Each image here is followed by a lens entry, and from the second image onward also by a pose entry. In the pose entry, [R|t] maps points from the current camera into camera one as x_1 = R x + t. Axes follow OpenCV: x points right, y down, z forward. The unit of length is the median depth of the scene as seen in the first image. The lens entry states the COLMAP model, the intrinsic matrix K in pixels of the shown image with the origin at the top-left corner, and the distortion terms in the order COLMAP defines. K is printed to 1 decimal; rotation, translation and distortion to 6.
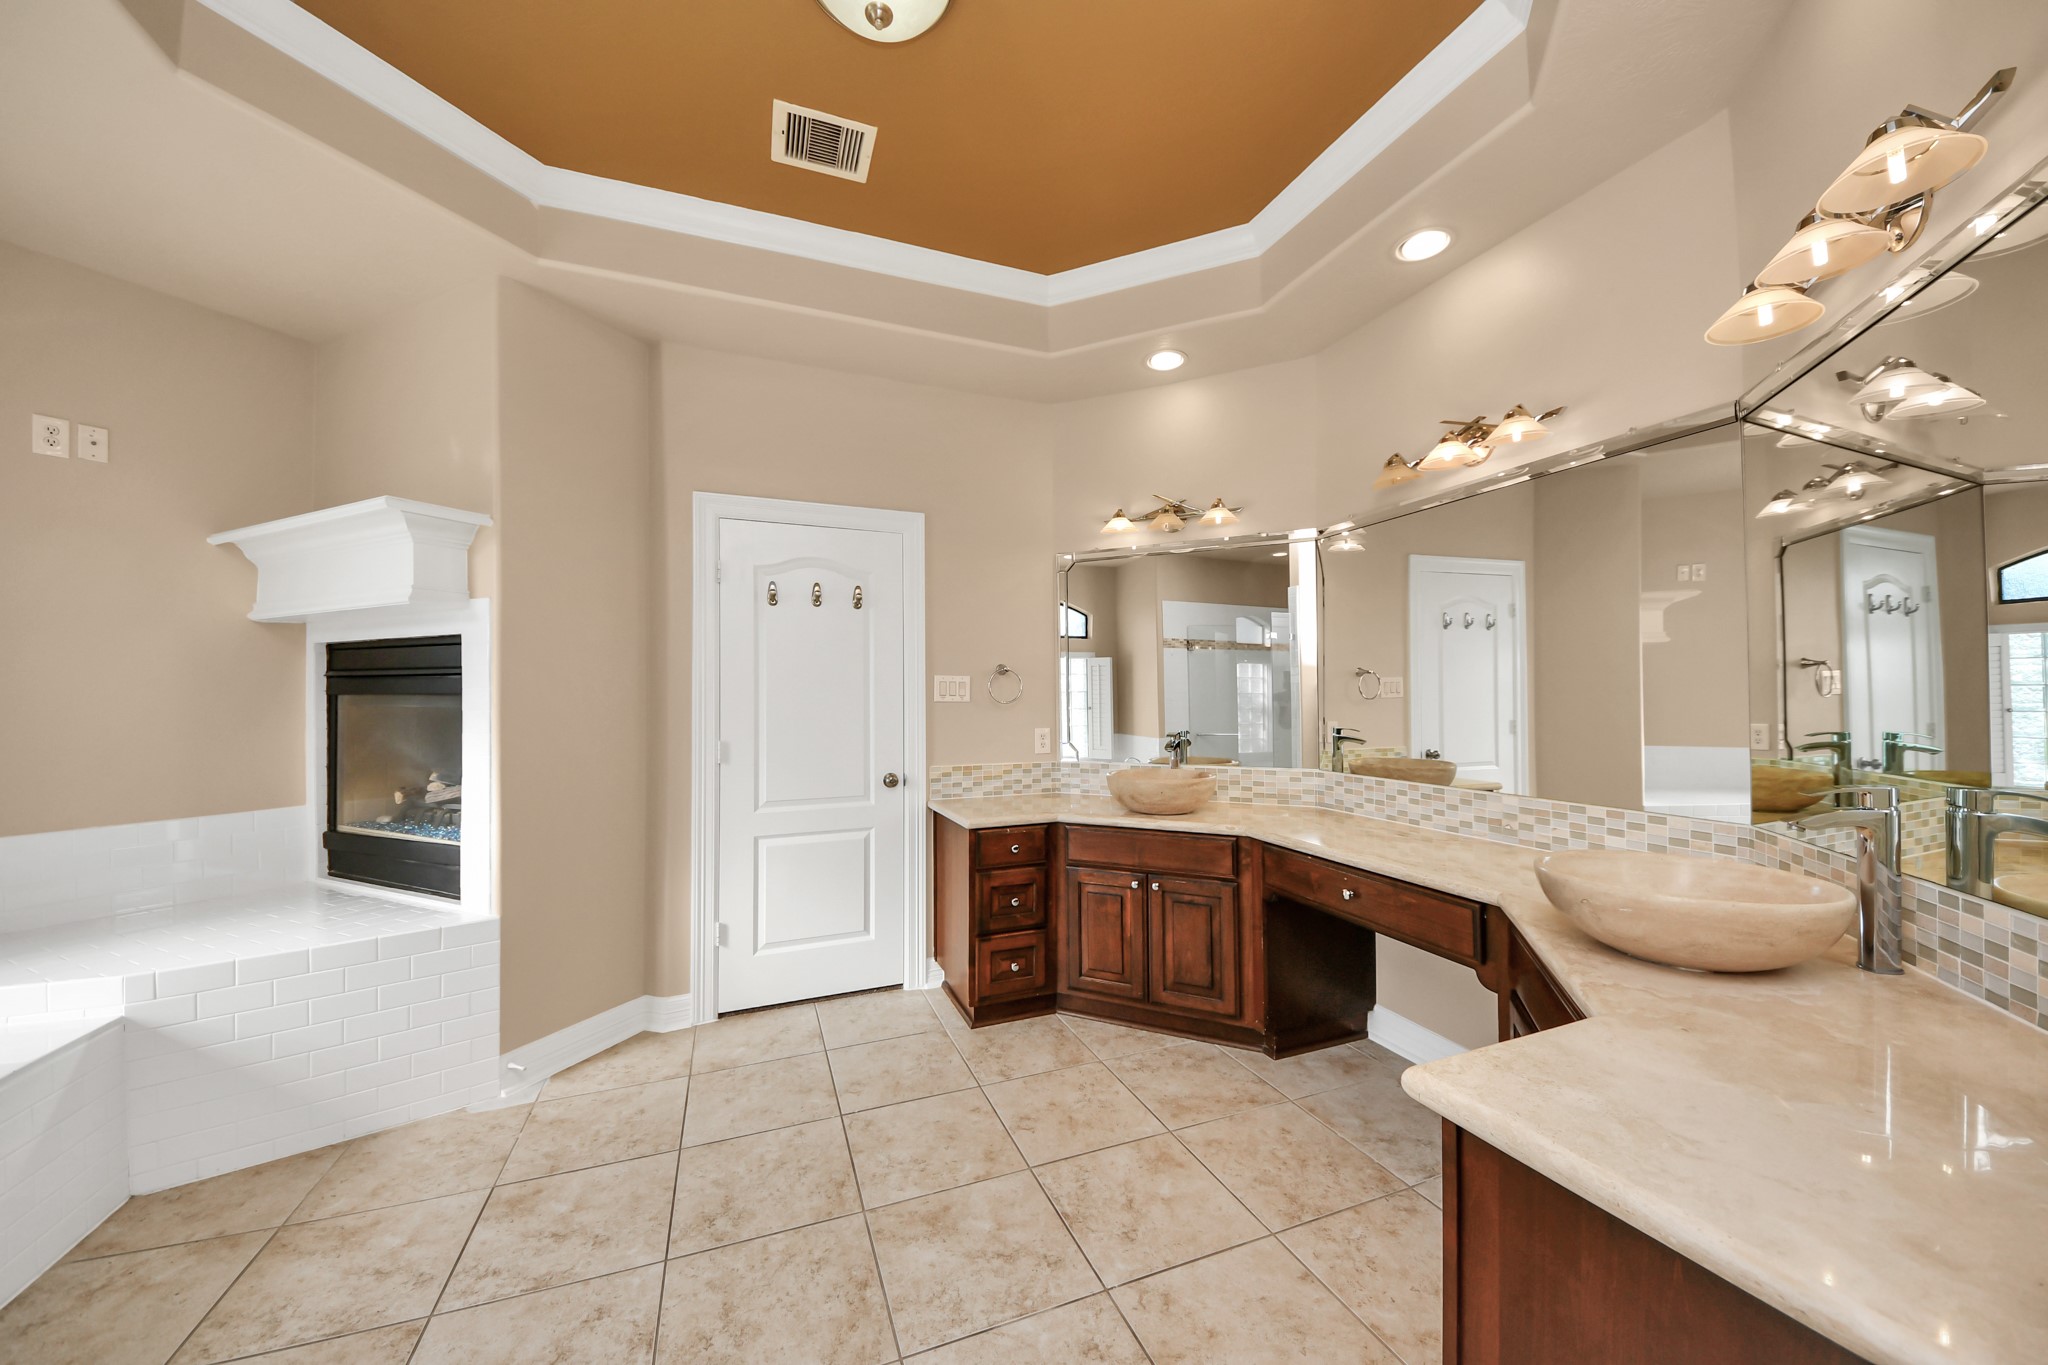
lens RADIAL K [[747.9, 0, 1030.9], [0, 747.9, 664.4], [0, 0, 1]] dist [-0.000584, -0.005171]
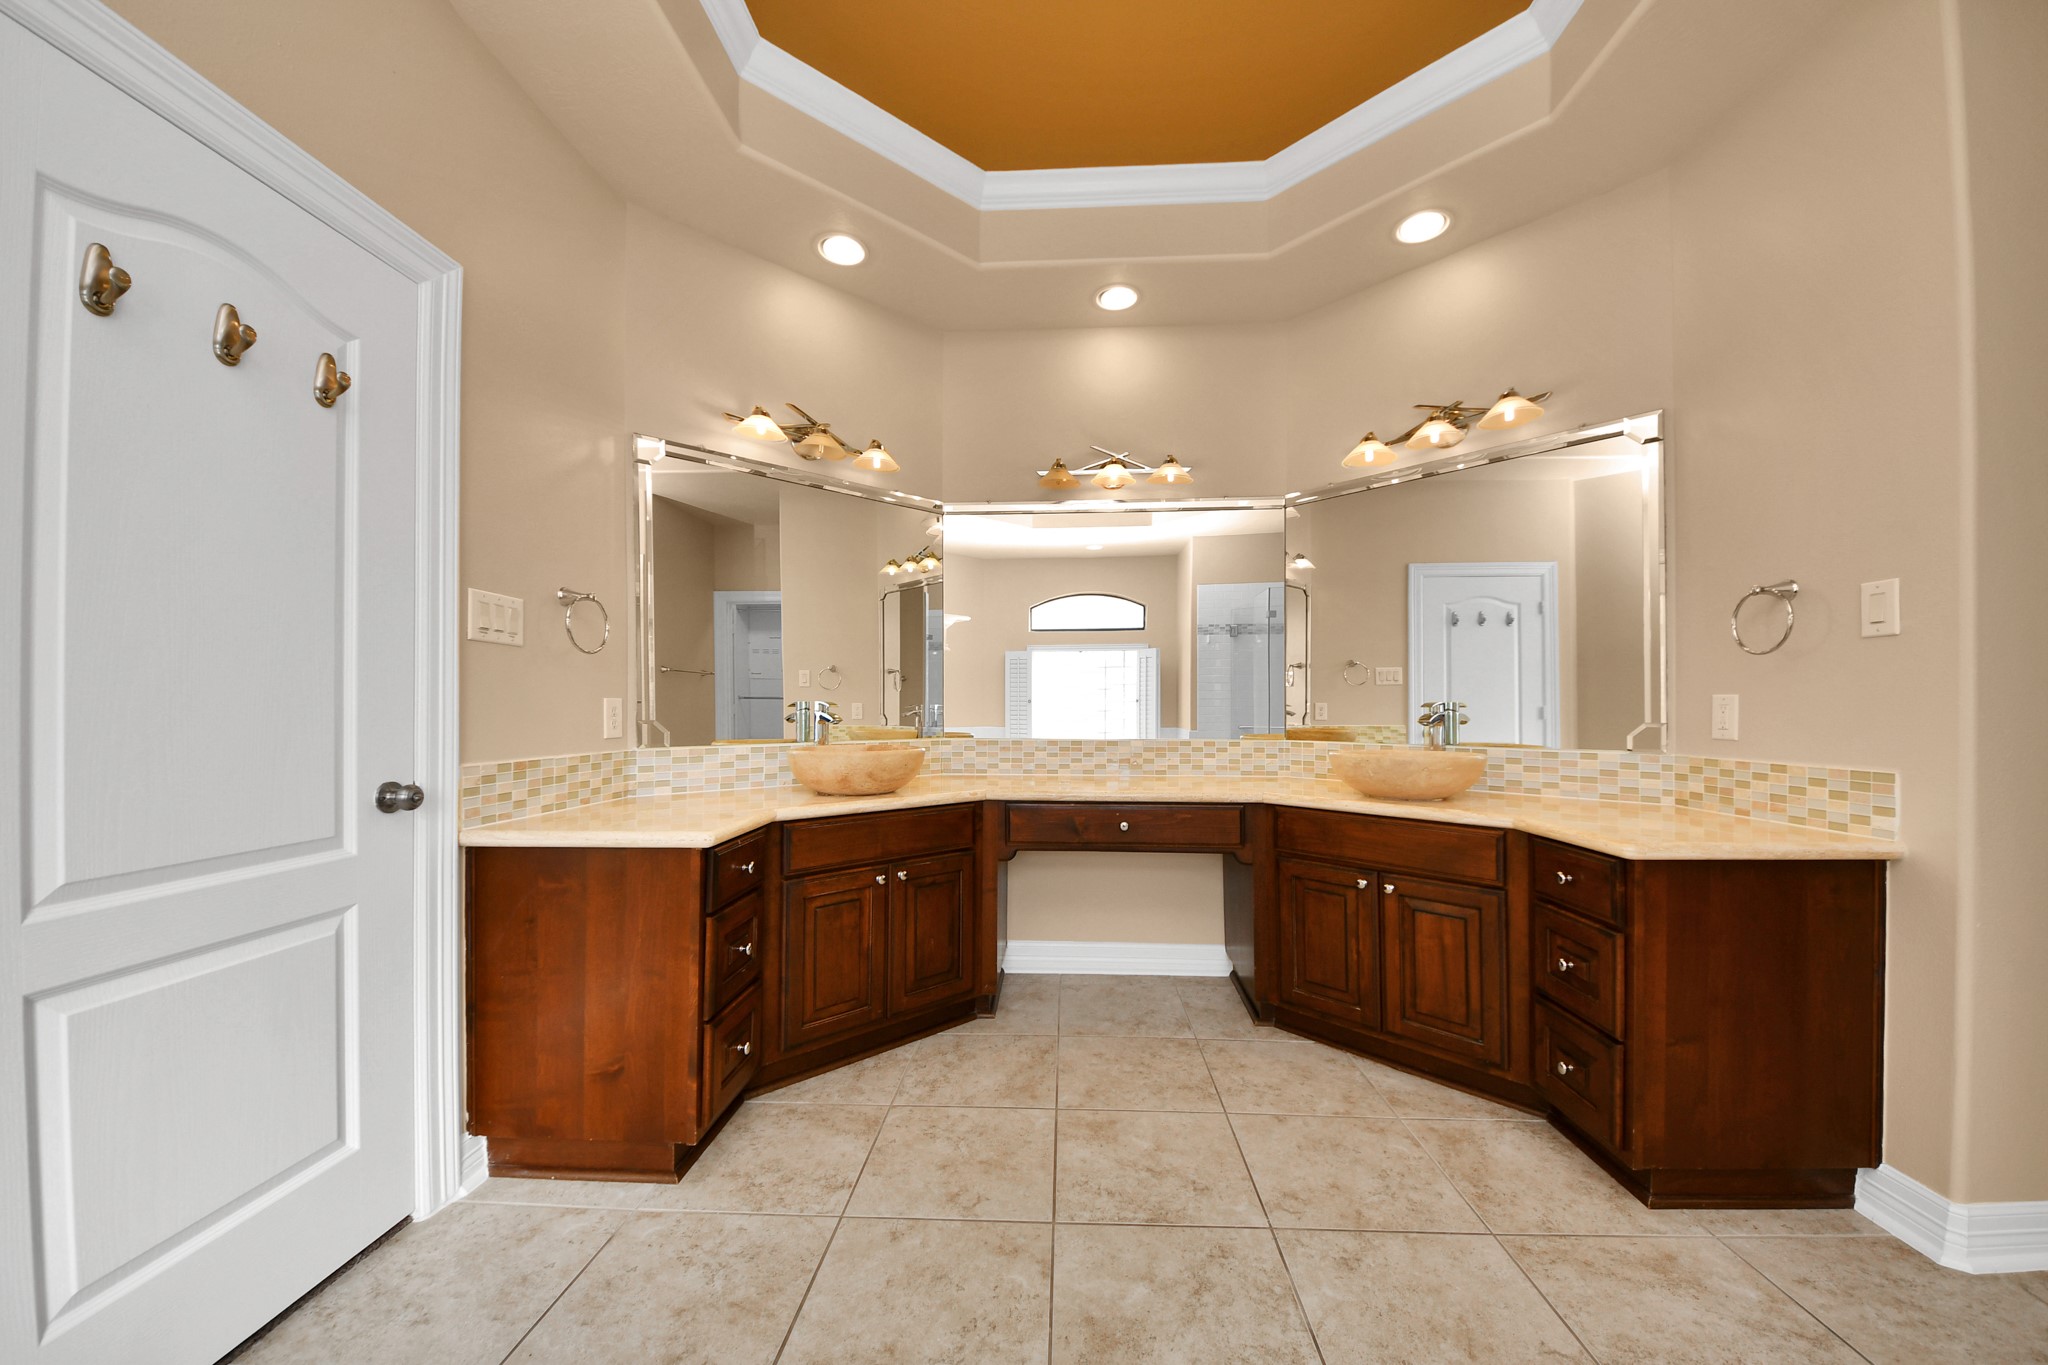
lens RADIAL K [[747.9, 0, 1019.2], [0, 747.9, 699.0], [0, 0, 1]] dist [-0.000584, -0.005171]
pose [[0.400657, 0.017832, 0.916054, -0.613337], [-0.039407, 0.999221, -0.002215, 0.105446], [-0.915380, -0.035212, 0.401048, 0.608823]]
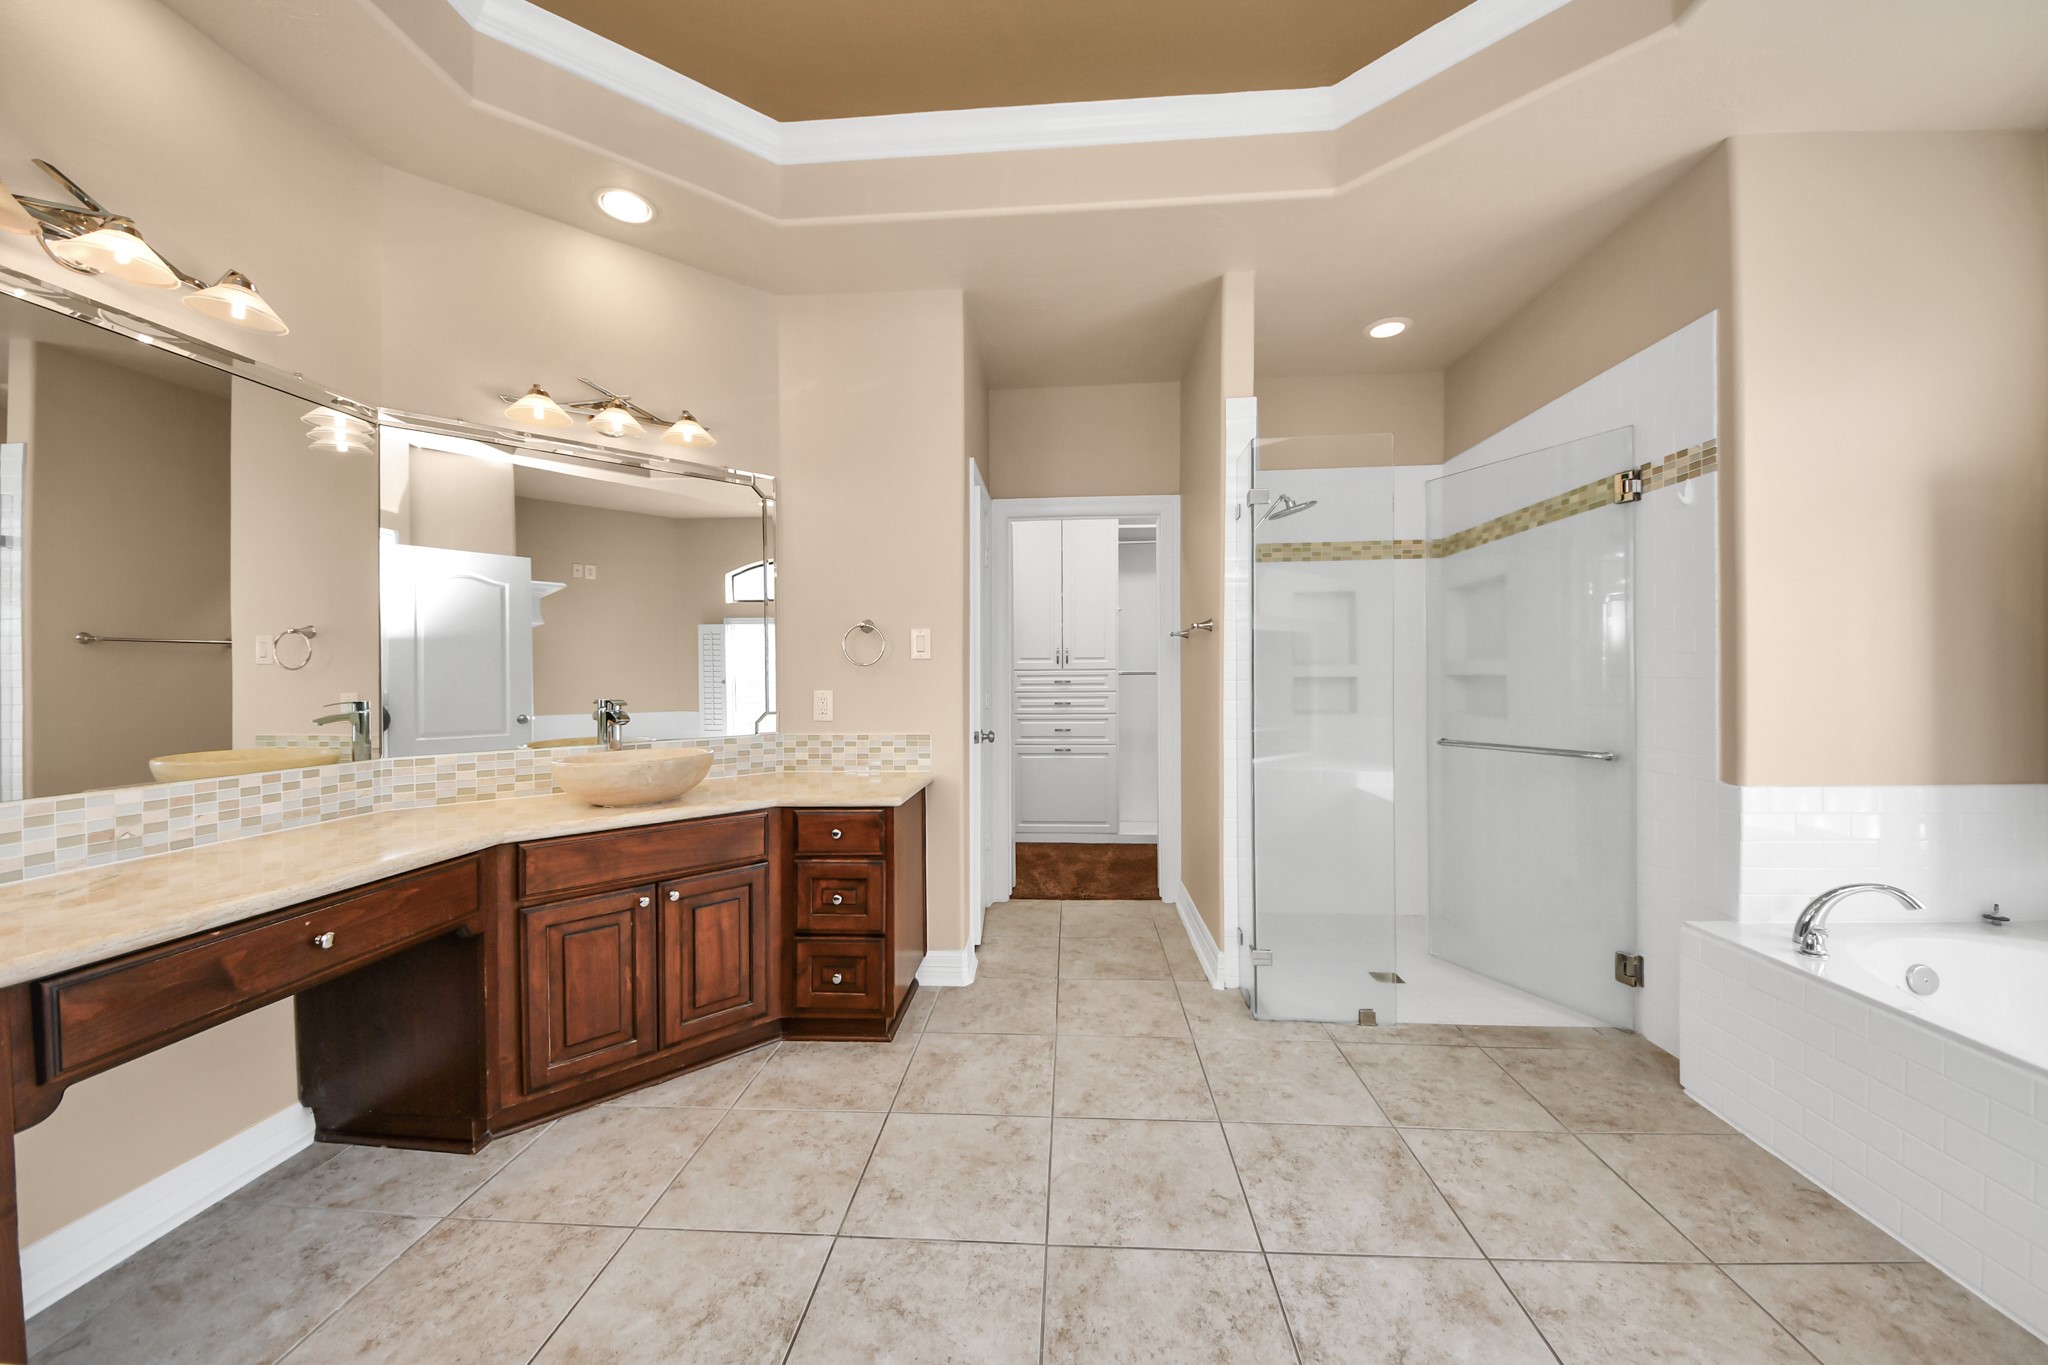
lens RADIAL K [[747.9, 0, 1058.7], [0, 747.9, 667.8], [0, 0, 1]] dist [-0.000584, -0.005171]
pose [[-0.922289, 0.019652, 0.386001, -0.367279], [0.001046, 0.998830, -0.048353, 0.090690], [-0.386500, -0.044191, -0.921230, 1.192542]]
